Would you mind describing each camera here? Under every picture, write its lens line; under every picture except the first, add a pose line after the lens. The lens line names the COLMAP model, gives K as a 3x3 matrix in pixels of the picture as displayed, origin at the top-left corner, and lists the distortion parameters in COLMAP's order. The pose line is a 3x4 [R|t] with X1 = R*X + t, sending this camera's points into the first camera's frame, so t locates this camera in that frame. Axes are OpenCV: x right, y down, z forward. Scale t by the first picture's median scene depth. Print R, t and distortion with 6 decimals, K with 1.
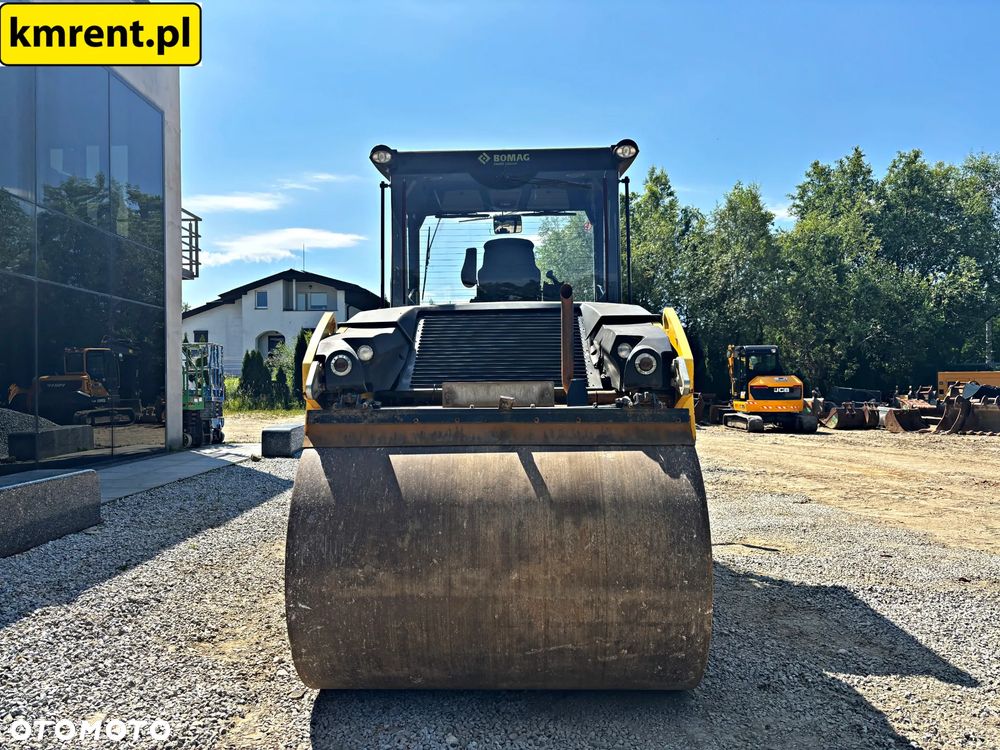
lens RADIAL K [[758.8, 0, 500.8], [0, 758.8, 367.3], [0, 0, 1]] dist [0.055614, -0.071402]
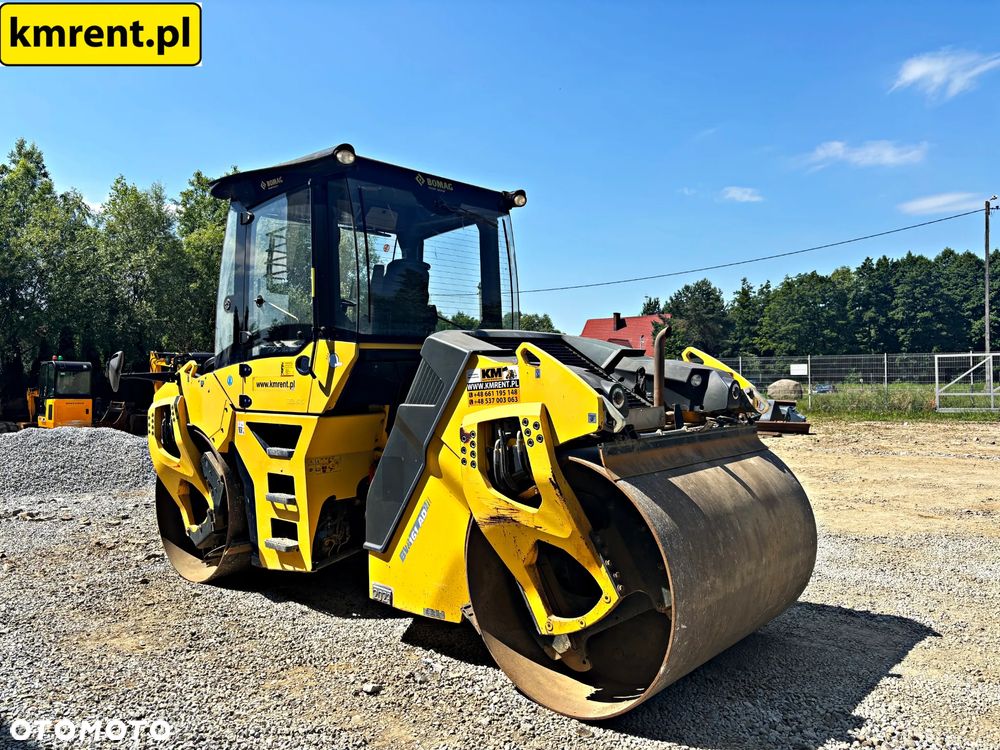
lens RADIAL K [[752.4, 0, 496.9], [0, 752.4, 367.7], [0, 0, 1]] dist [0.051674, -0.059120]
pose [[0.647604, 0.004432, 0.761964, -1.170330], [-0.001727, 0.999989, -0.004349, -0.042767], [-0.761975, 0.001500, 0.647605, 0.481721]]
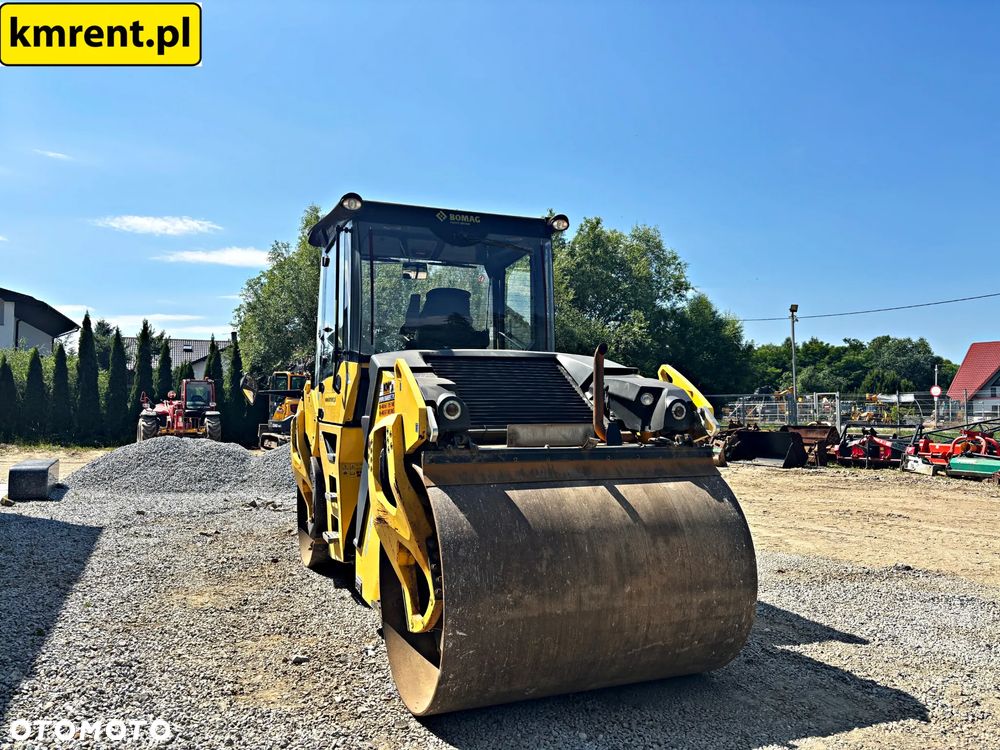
lens RADIAL K [[752.4, 0, 496.9], [0, 752.4, 367.7], [0, 0, 1]] dist [0.051674, -0.059120]
pose [[0.917627, 0.029204, 0.396369, -0.615333], [-0.014615, 0.999102, -0.039776, -0.023769], [-0.397174, 0.030707, 0.917229, -0.025755]]
